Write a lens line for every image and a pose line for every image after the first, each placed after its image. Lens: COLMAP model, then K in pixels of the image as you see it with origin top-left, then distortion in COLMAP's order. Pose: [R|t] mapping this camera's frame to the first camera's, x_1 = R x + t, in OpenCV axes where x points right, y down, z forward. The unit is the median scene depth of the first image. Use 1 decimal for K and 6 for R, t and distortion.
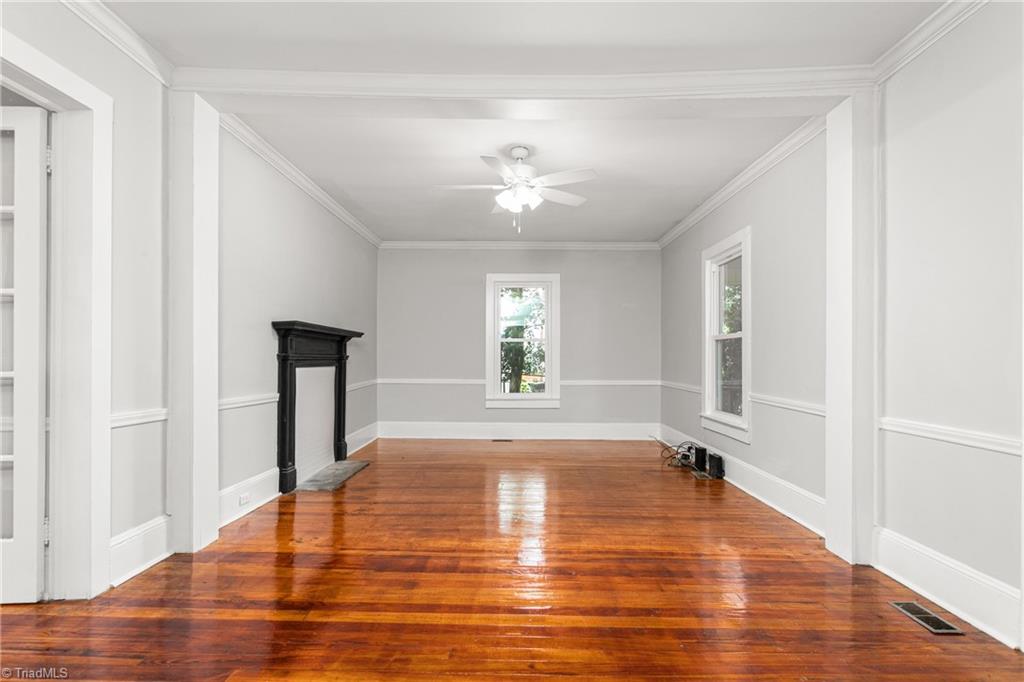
lens RADIAL K [[498.7, 0, 518.8], [0, 498.7, 351.1], [0, 0, 1]] dist [0.005194, 0.001788]
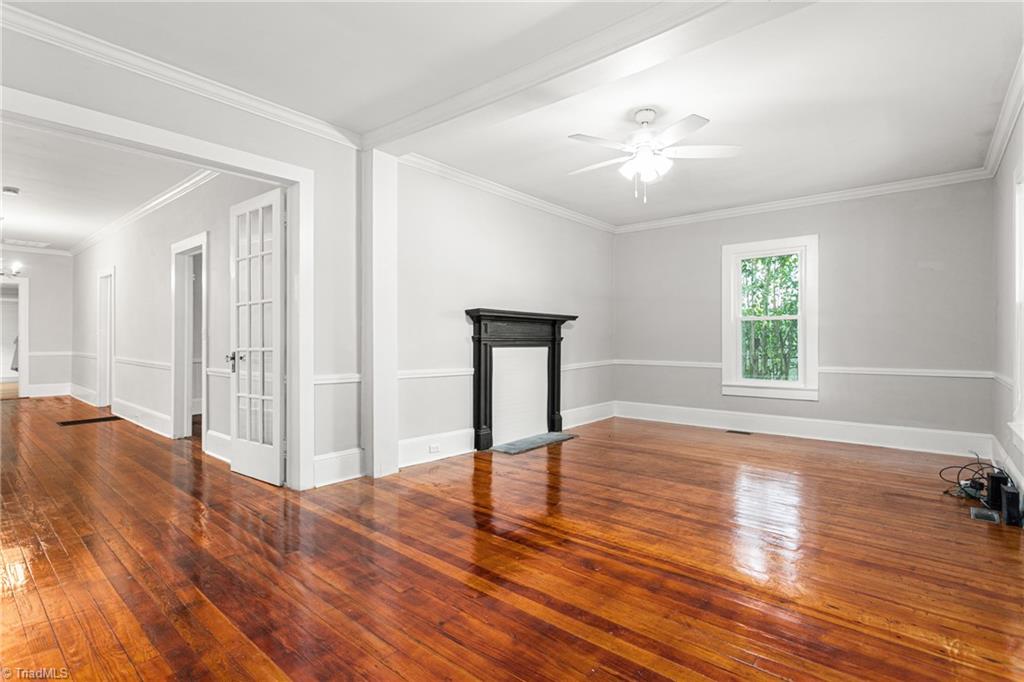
lens RADIAL K [[498.7, 0, 523.2], [0, 498.7, 336.8], [0, 0, 1]] dist [0.005194, 0.001788]
pose [[0.771596, -0.007175, -0.636073, 0.394158], [0.011554, 0.999930, 0.002737, 0.005483], [0.636008, -0.009461, 0.771624, 0.131463]]
